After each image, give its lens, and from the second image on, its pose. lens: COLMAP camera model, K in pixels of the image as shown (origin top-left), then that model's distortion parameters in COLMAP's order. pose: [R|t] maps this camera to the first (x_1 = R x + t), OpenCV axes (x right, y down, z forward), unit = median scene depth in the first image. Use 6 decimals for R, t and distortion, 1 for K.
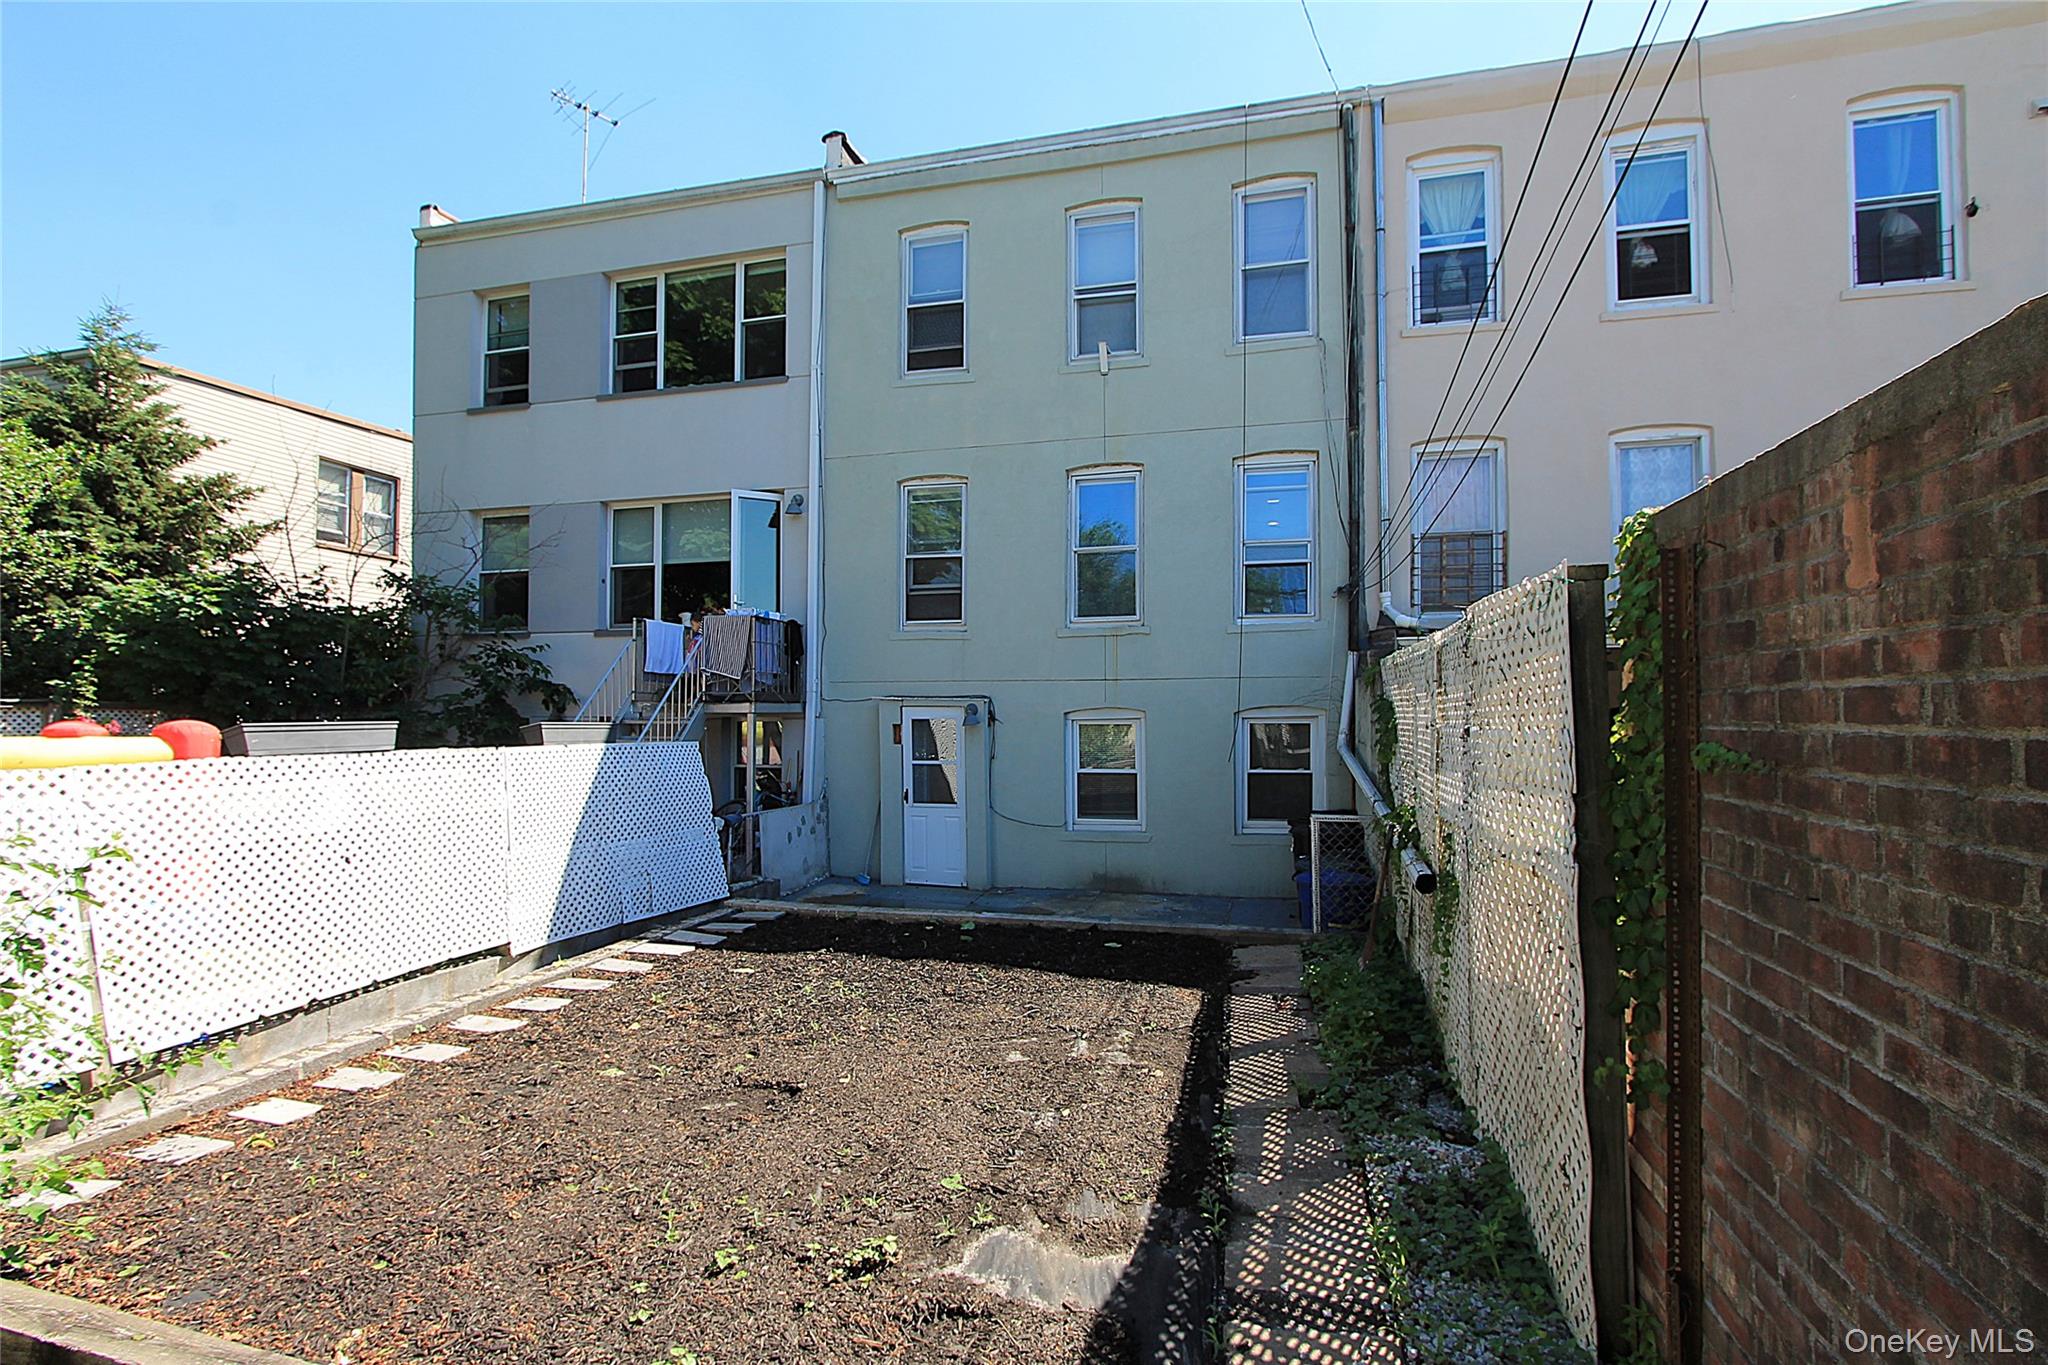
lens RADIAL K [[943.5, 0, 1026.7], [0, 943.5, 680.9], [0, 0, 1]] dist [0.001886, 0.000239]
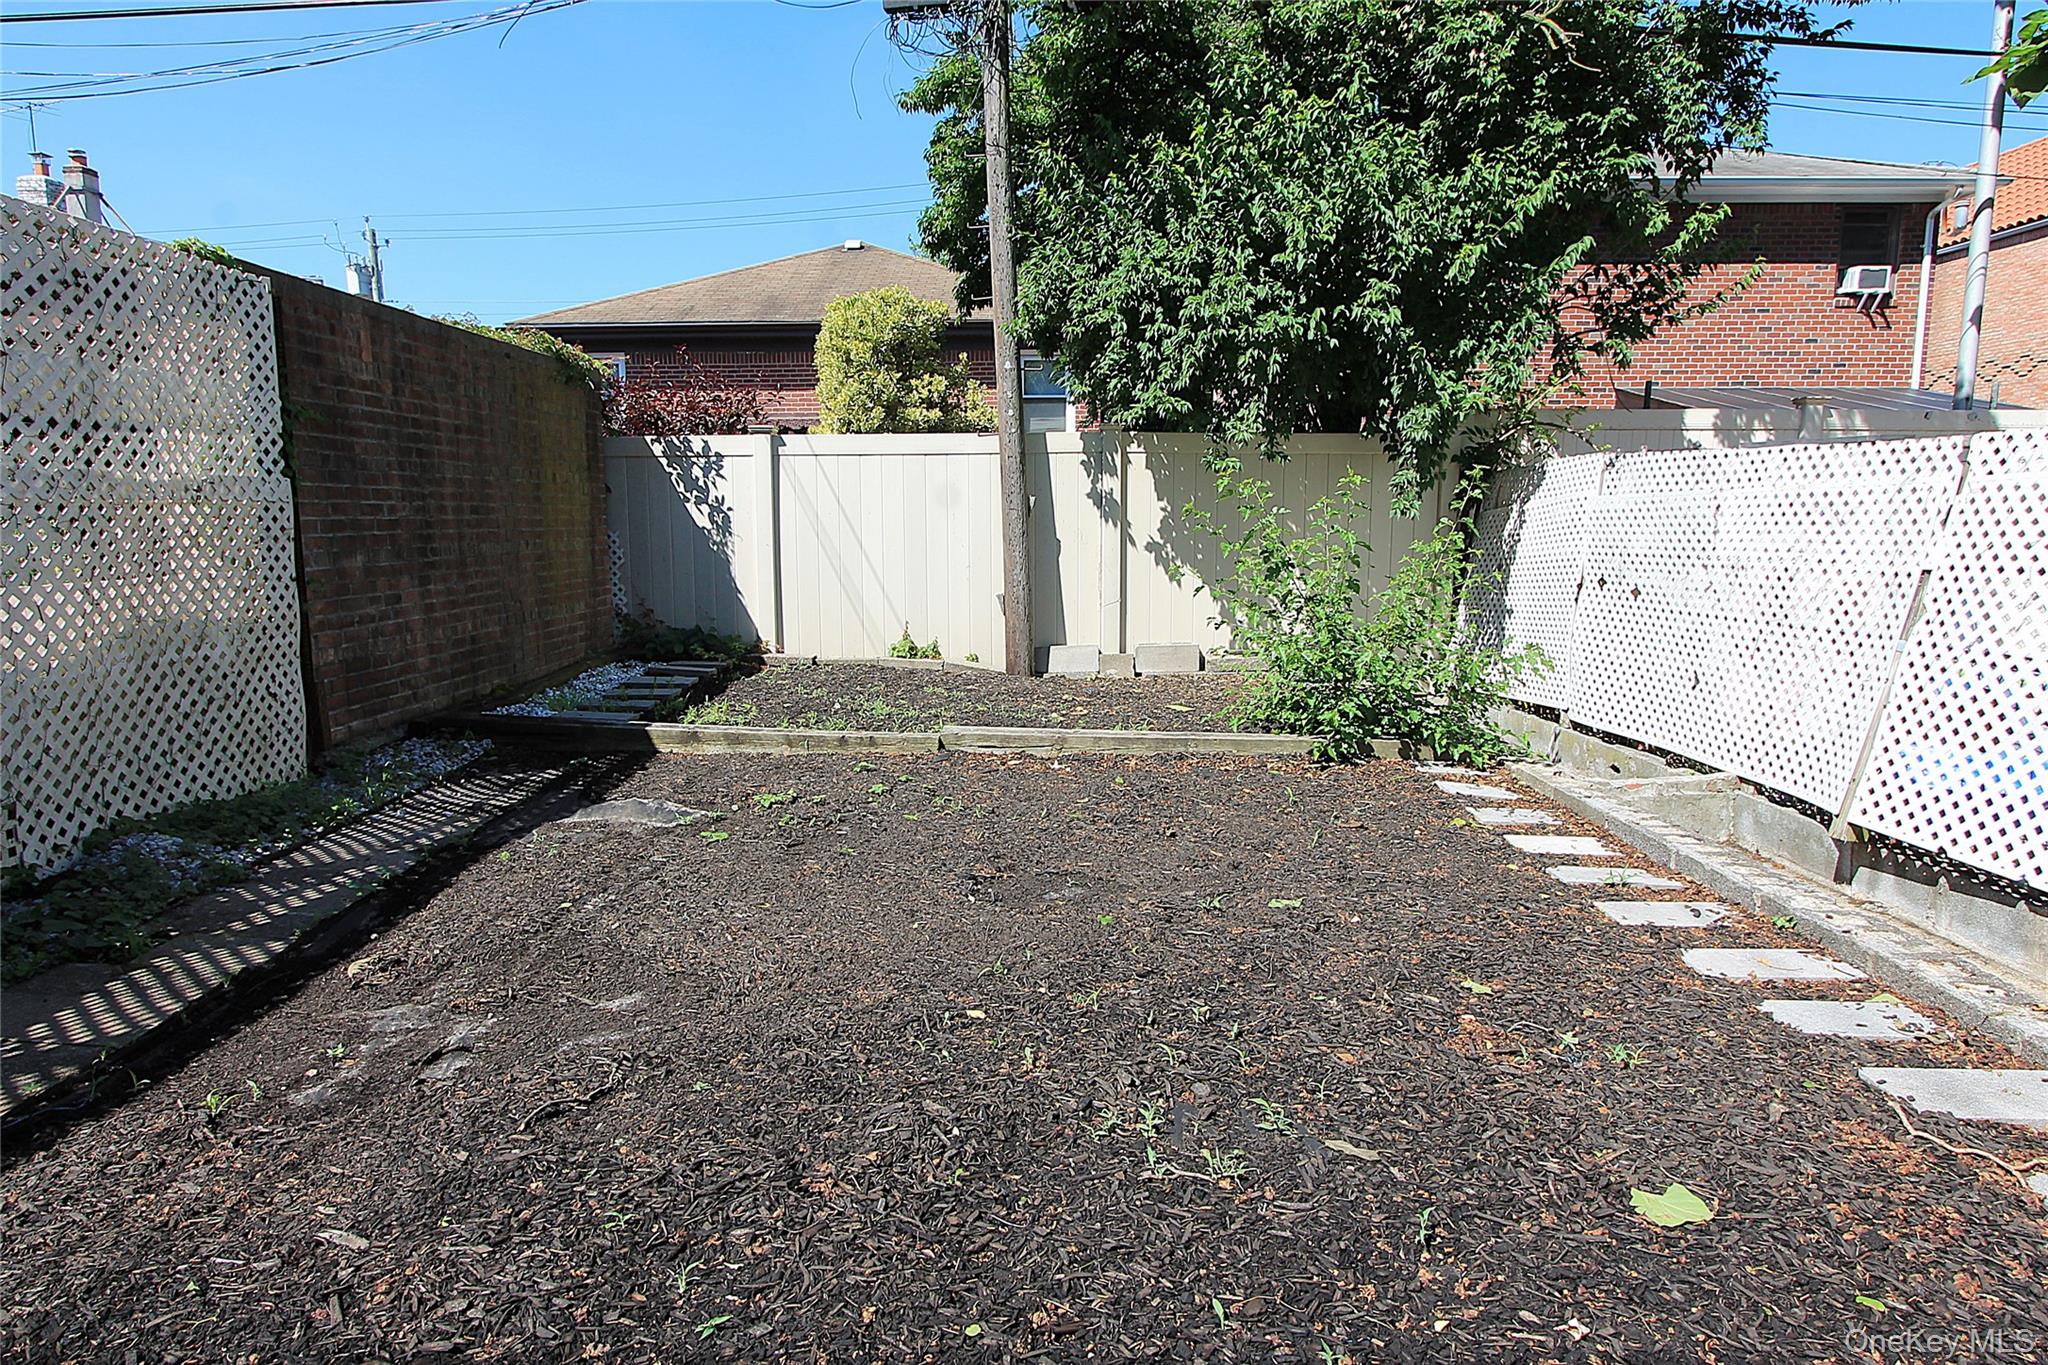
lens RADIAL K [[1120.7, 0, 1022.6], [0, 1120.7, 678.8], [0, 0, 1]] dist [0.001065, 0.000122]
pose [[-0.969646, 0.037952, -0.241551, -0.233336], [0.010017, 0.993217, 0.115839, 0.476989], [0.244309, 0.109903, -0.963449, 4.687585]]
